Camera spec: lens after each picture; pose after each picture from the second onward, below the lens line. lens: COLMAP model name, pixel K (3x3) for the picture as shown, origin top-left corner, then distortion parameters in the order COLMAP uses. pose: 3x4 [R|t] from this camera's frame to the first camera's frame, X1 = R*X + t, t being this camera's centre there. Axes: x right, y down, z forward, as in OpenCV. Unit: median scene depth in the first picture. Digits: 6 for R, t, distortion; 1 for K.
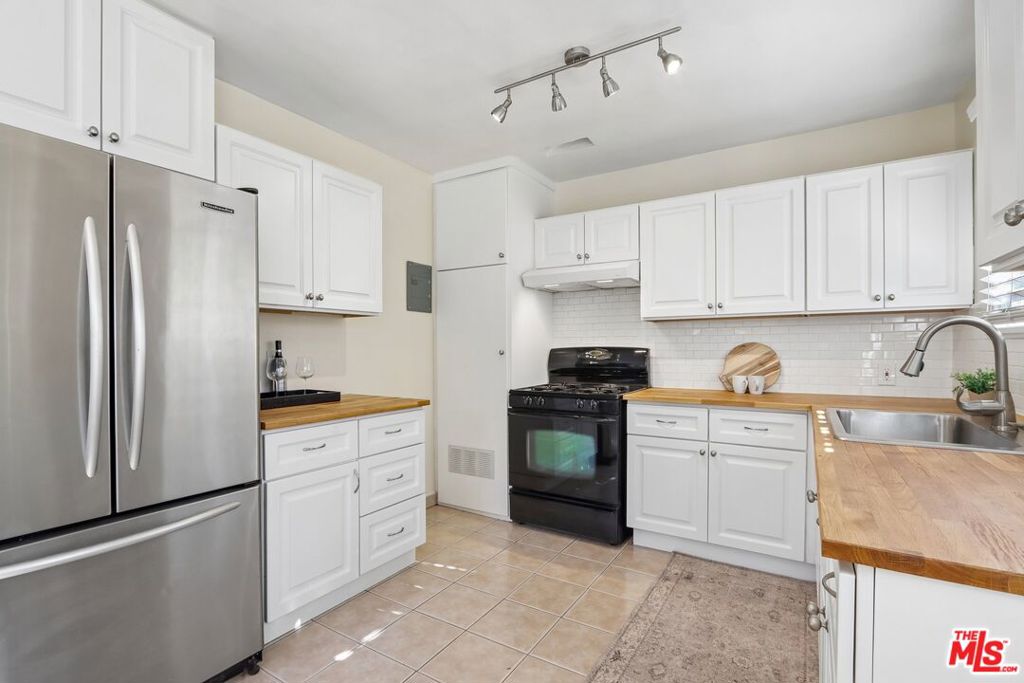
lens RADIAL K [[478.1, 0, 513.3], [0, 478.1, 352.6], [0, 0, 1]] dist [-0.015429, 0.000793]
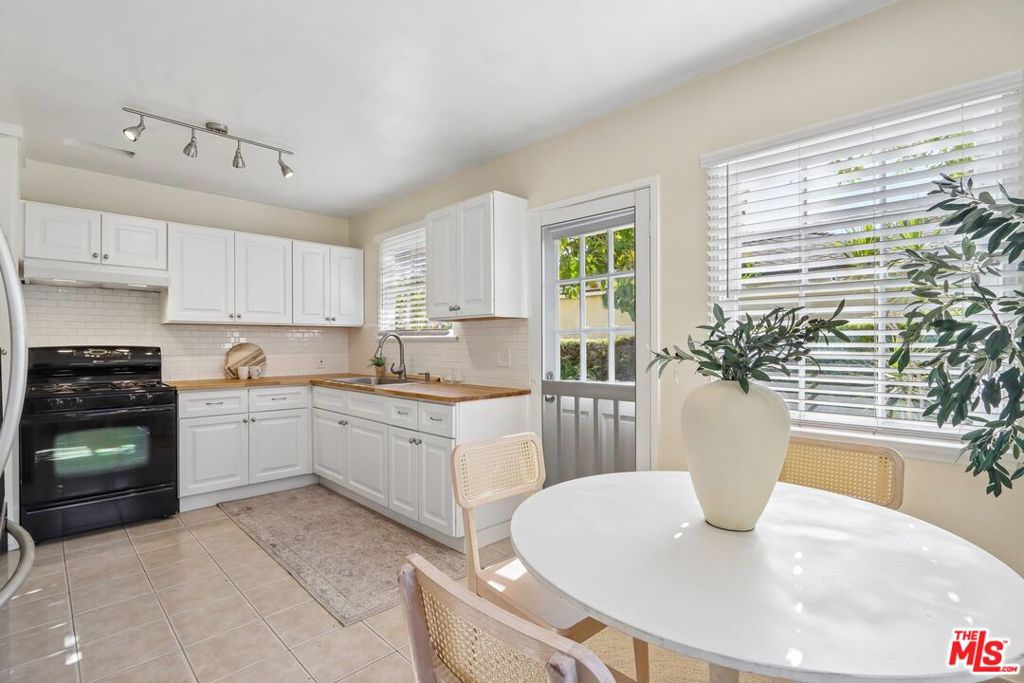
lens RADIAL K [[478.1, 0, 513.3], [0, 478.1, 352.6], [0, 0, 1]] dist [-0.015429, 0.000793]
pose [[0.217957, -0.012169, 0.975882, -0.757872], [0.014039, 0.999858, 0.009332, 0.006005], [-0.975857, 0.011667, 0.218097, -0.074512]]
